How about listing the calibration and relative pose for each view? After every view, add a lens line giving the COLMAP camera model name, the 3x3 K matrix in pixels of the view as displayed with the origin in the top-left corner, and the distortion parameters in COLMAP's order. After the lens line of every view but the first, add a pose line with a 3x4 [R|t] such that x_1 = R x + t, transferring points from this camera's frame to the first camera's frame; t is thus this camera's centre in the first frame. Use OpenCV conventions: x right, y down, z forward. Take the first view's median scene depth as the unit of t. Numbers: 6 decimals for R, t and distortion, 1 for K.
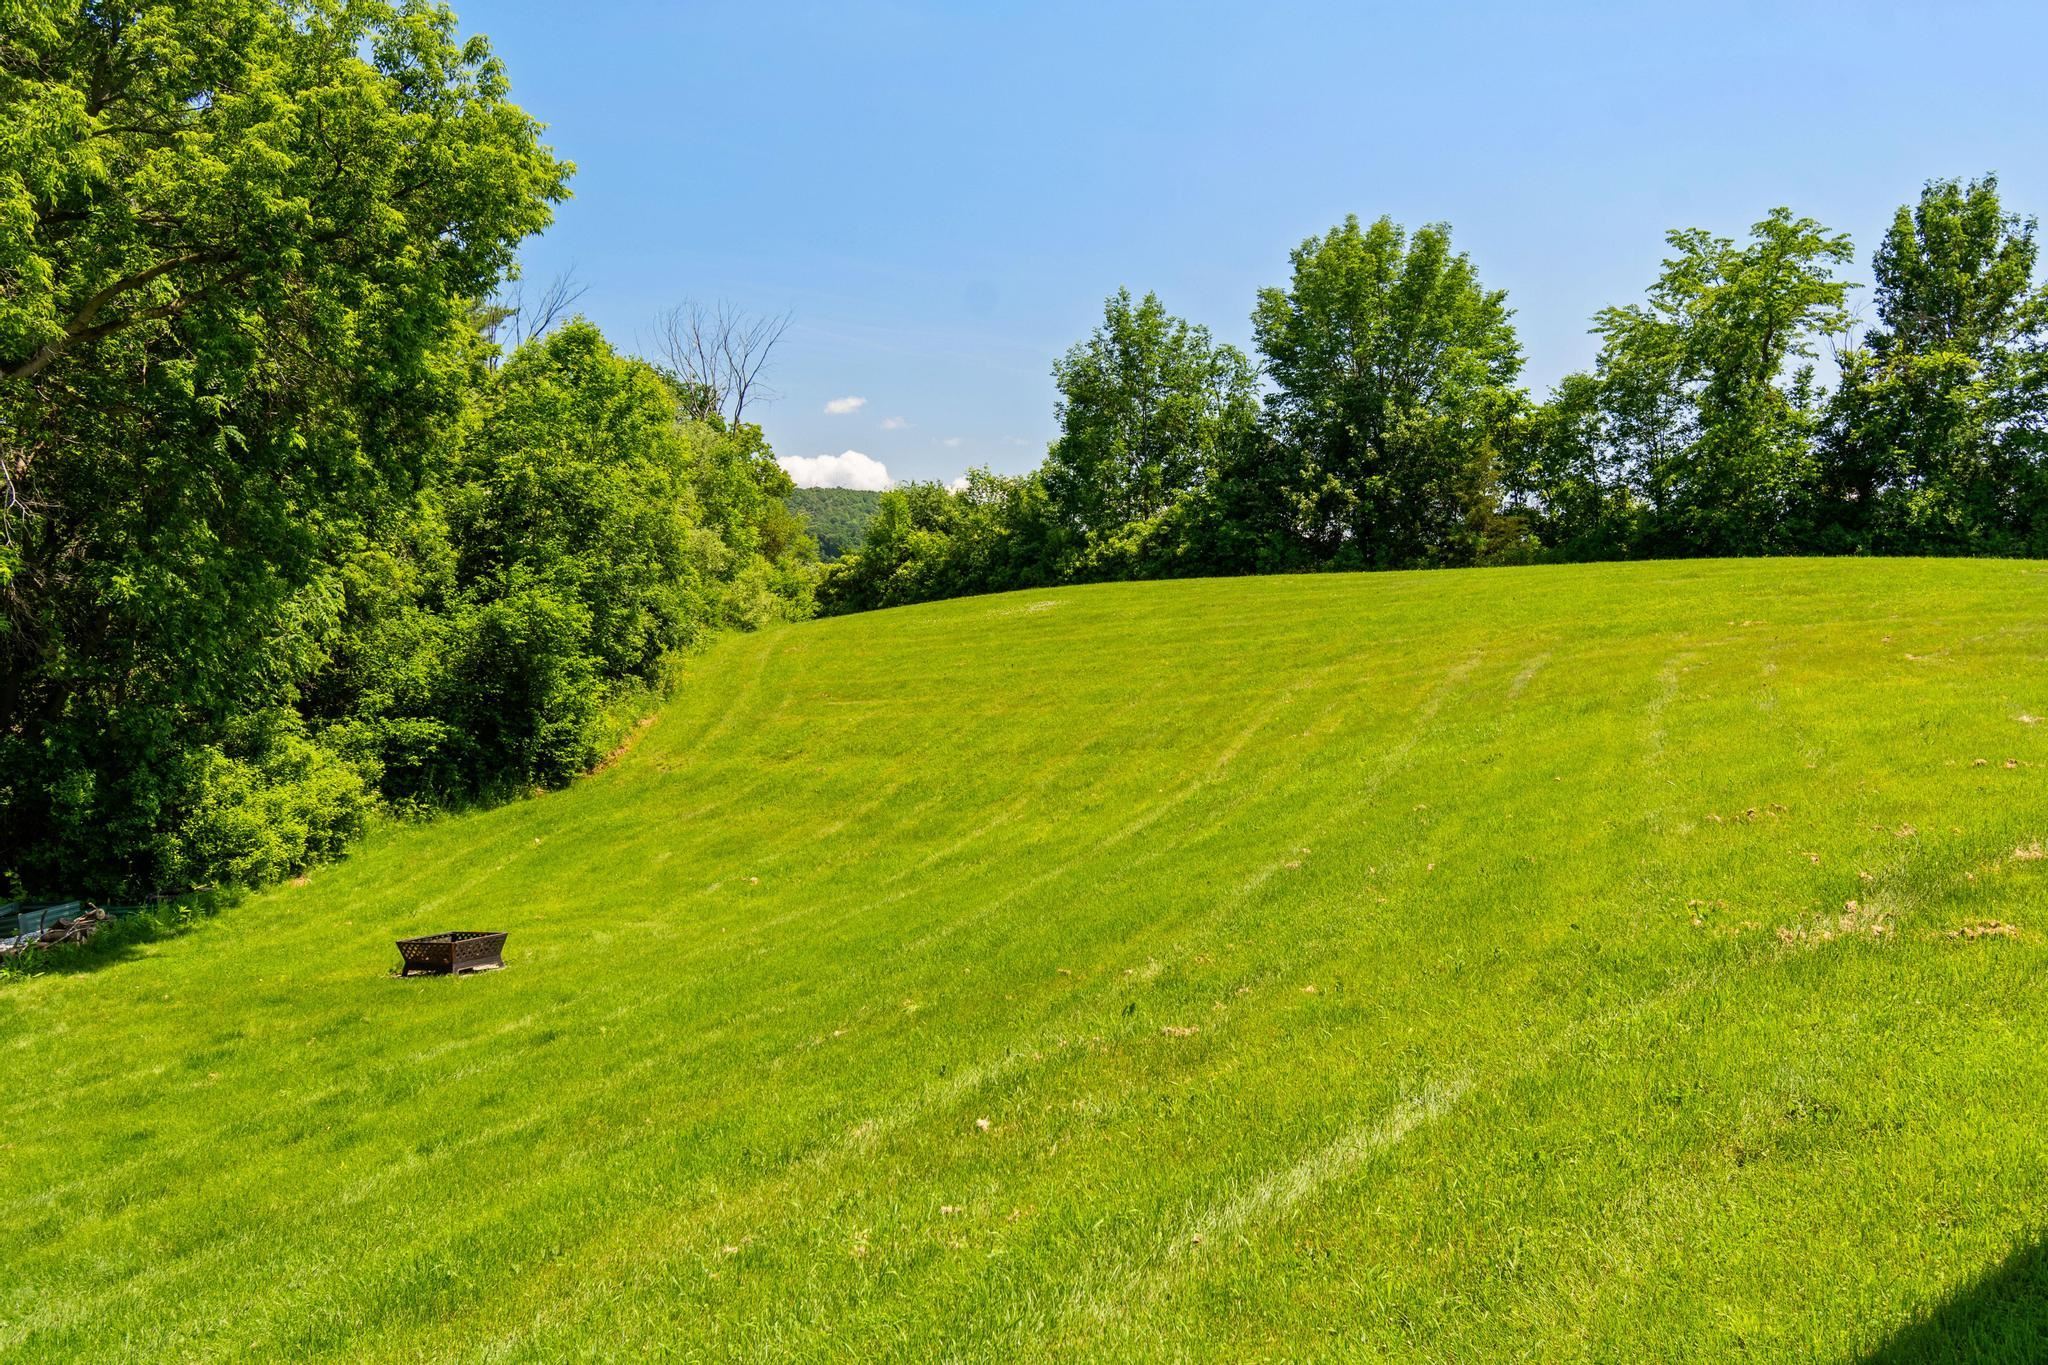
lens RADIAL K [[1698.6, 0, 1034.9], [0, 1698.6, 668.3], [0, 0, 1]] dist [0.010927, -0.000372]
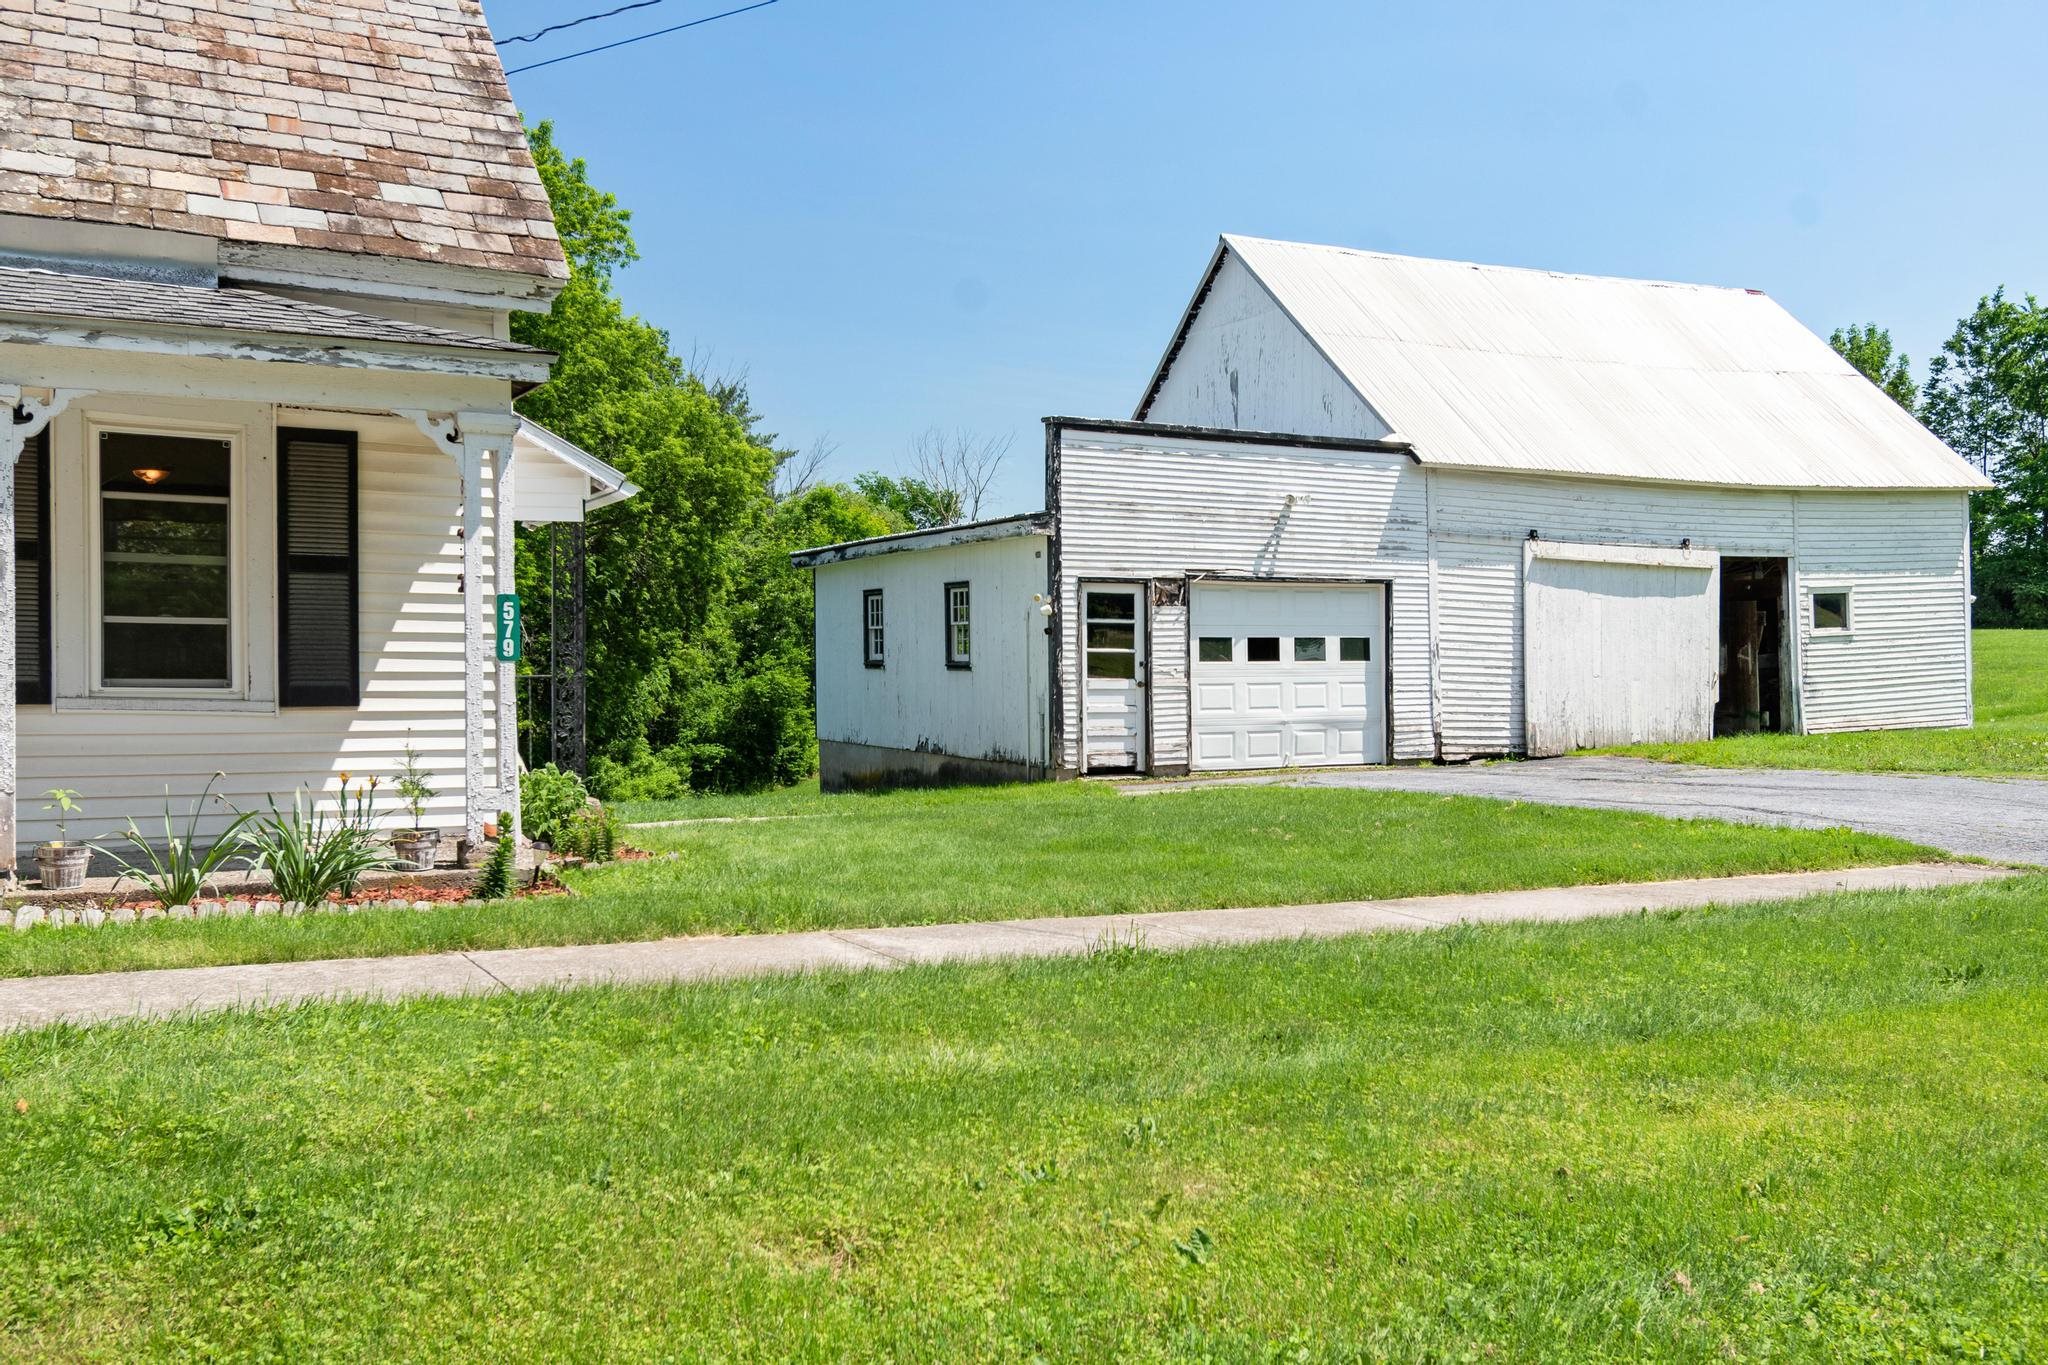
lens RADIAL K [[1698.6, 0, 1016.8], [0, 1698.6, 696.8], [0, 0, 1]] dist [0.010927, -0.000372]
pose [[0.981311, -0.012369, -0.192032, 0.280277], [0.009664, 0.999841, -0.015015, 0.009653], [0.192187, 0.012878, 0.981274, -0.650216]]
